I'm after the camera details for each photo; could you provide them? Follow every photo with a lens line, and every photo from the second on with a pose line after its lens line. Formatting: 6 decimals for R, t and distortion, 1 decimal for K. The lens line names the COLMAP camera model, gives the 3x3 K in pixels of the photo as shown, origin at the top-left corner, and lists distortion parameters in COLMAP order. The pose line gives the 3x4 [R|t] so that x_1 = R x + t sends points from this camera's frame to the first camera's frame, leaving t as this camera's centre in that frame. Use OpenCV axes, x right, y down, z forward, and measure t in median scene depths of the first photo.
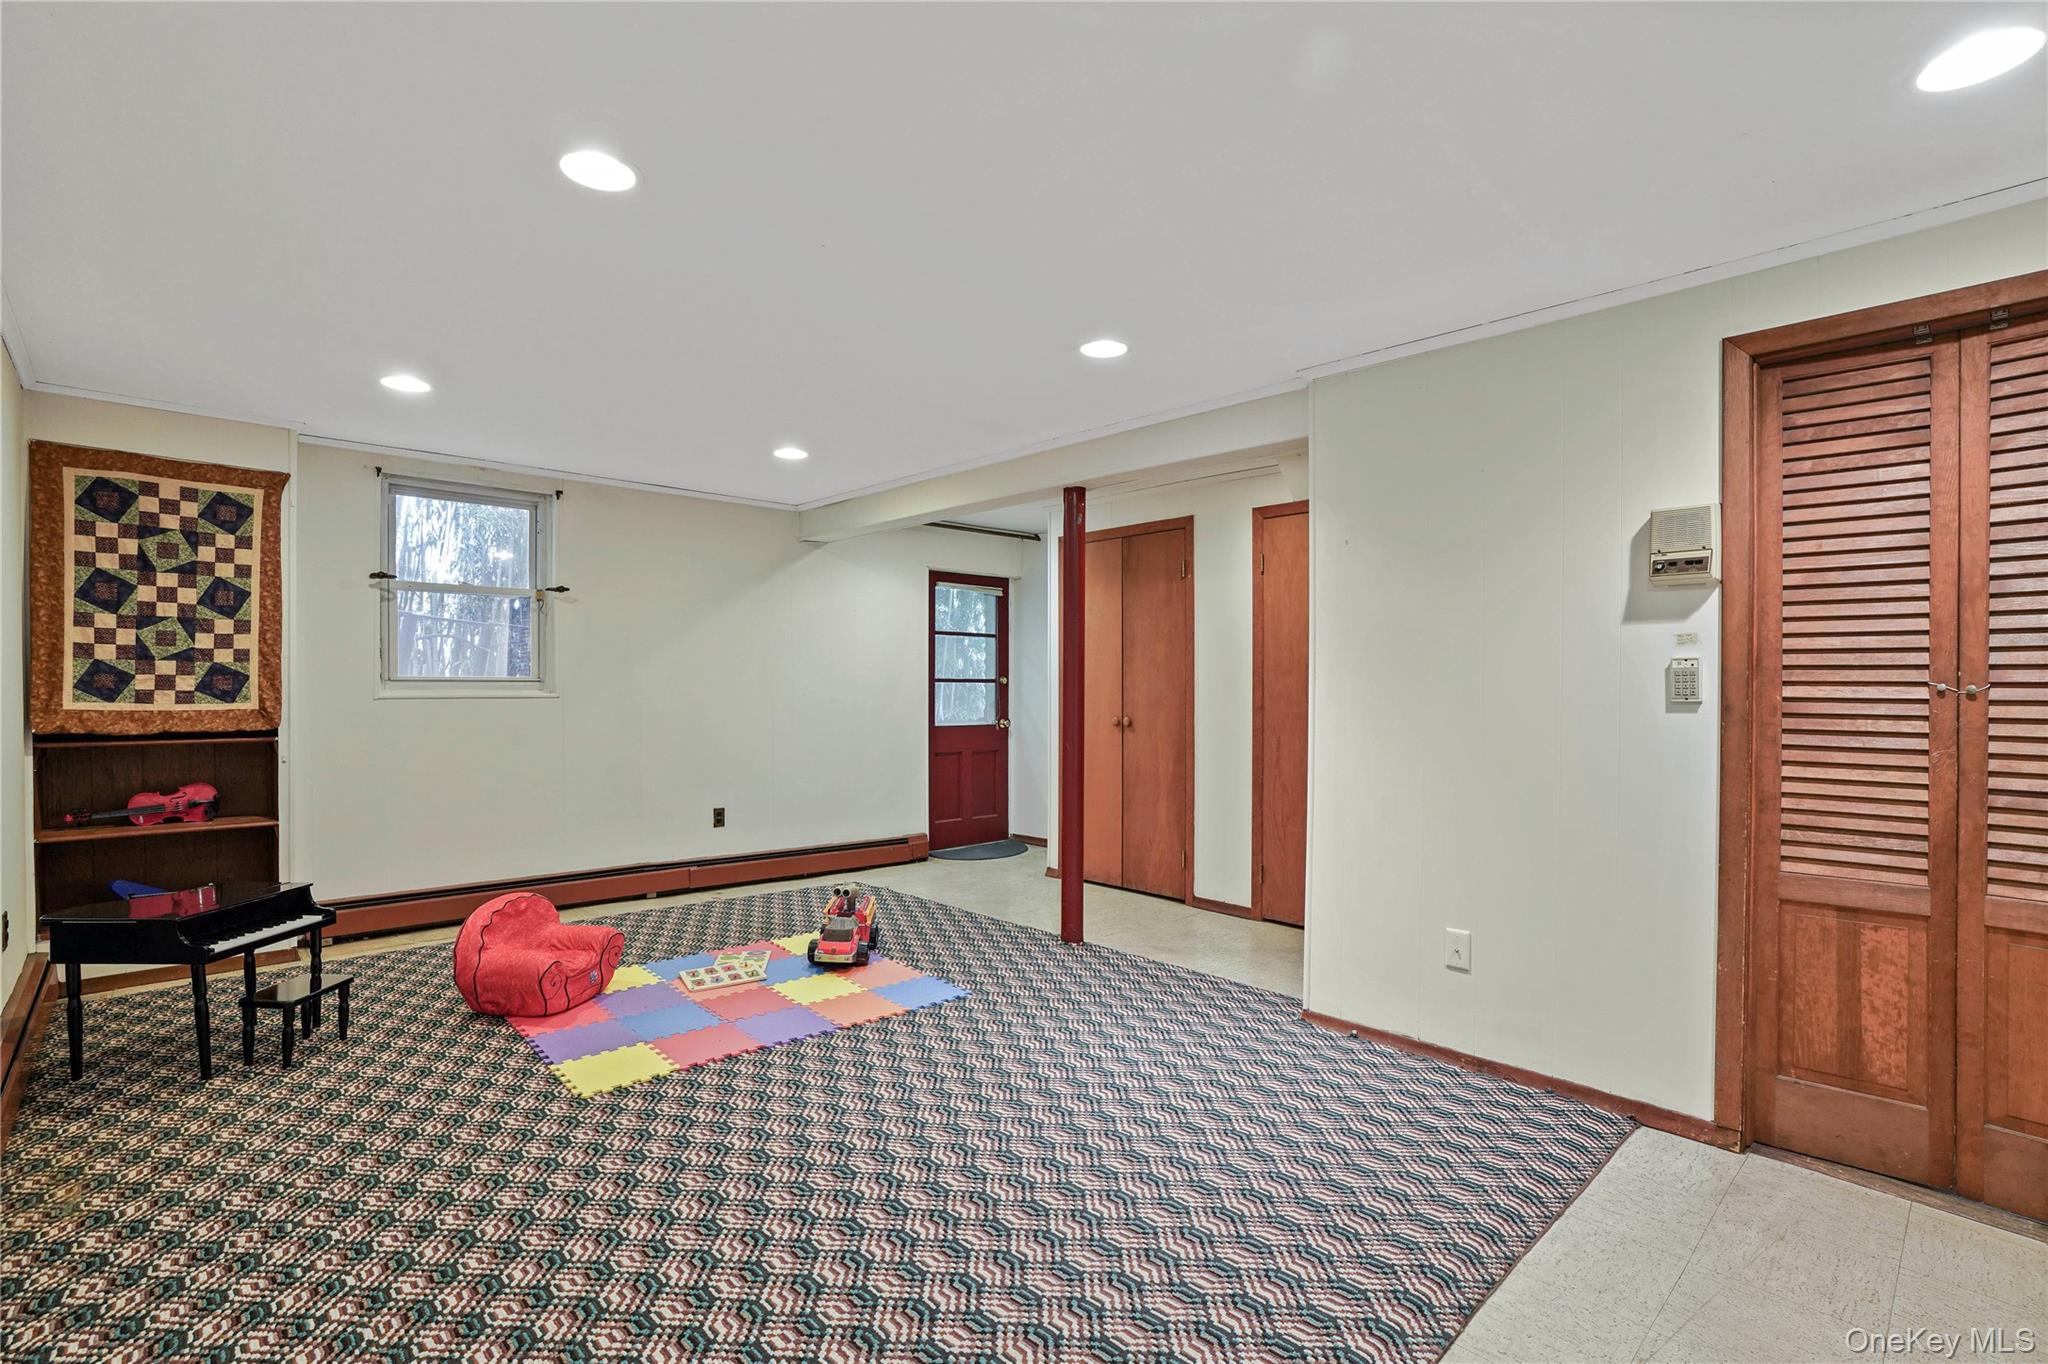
lens RADIAL K [[965.3, 0, 1027.4], [0, 965.3, 693.1], [0, 0, 1]] dist [-0.018410, 0.007636]
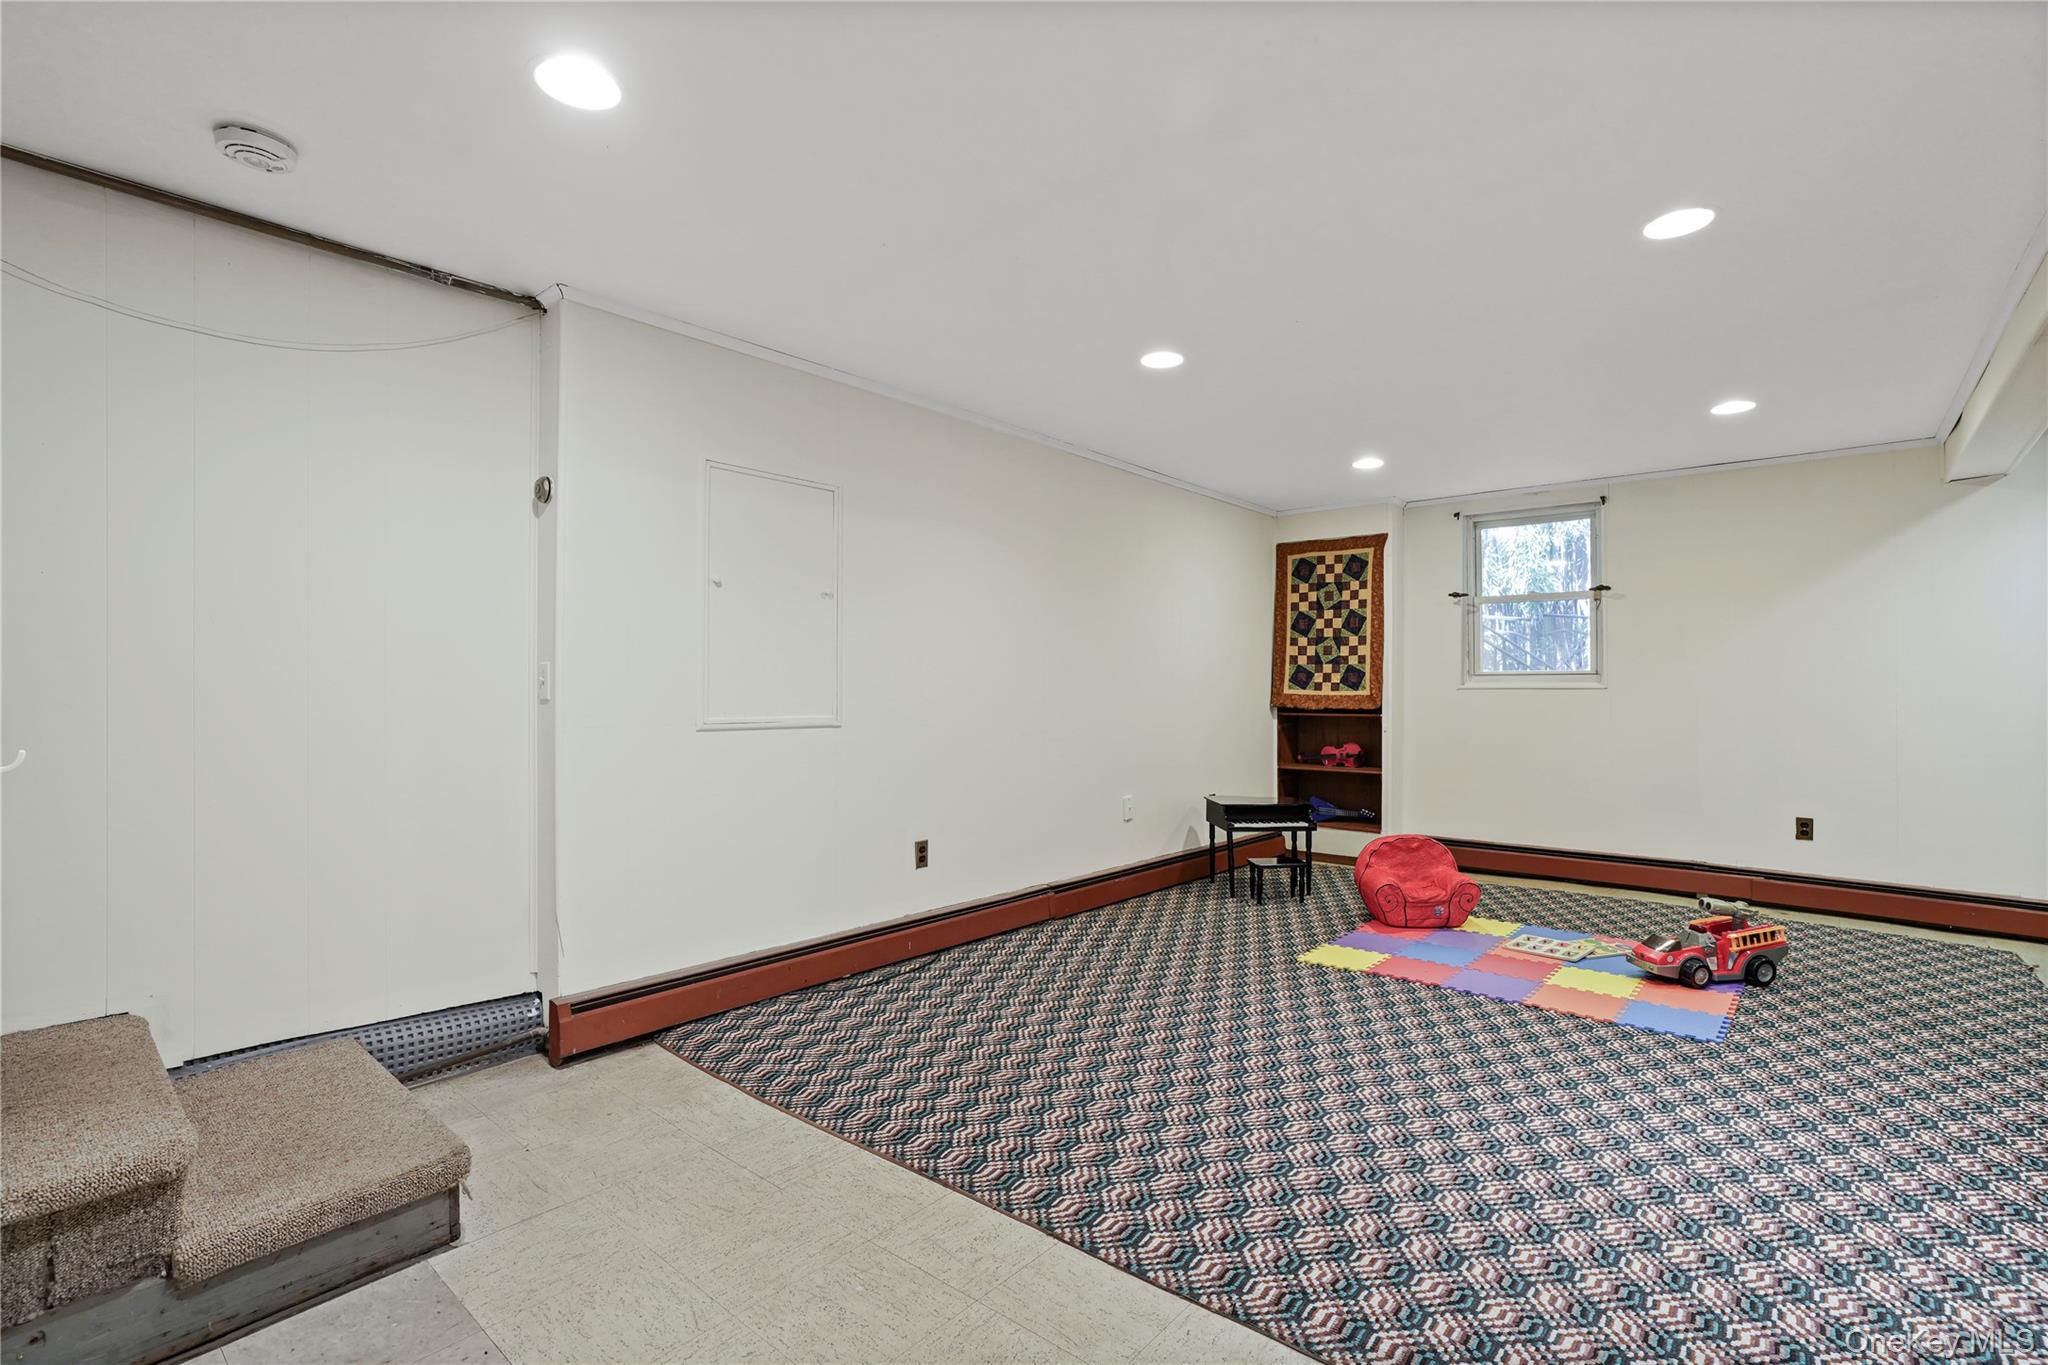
lens RADIAL K [[965.3, 0, 1026.7], [0, 965.3, 671.5], [0, 0, 1]] dist [-0.018410, 0.007636]
pose [[0.079113, -0.033394, -0.996306, 0.680353], [-0.012882, 0.999321, -0.034518, 0.041261], [0.996782, 0.015565, 0.078629, 0.364371]]
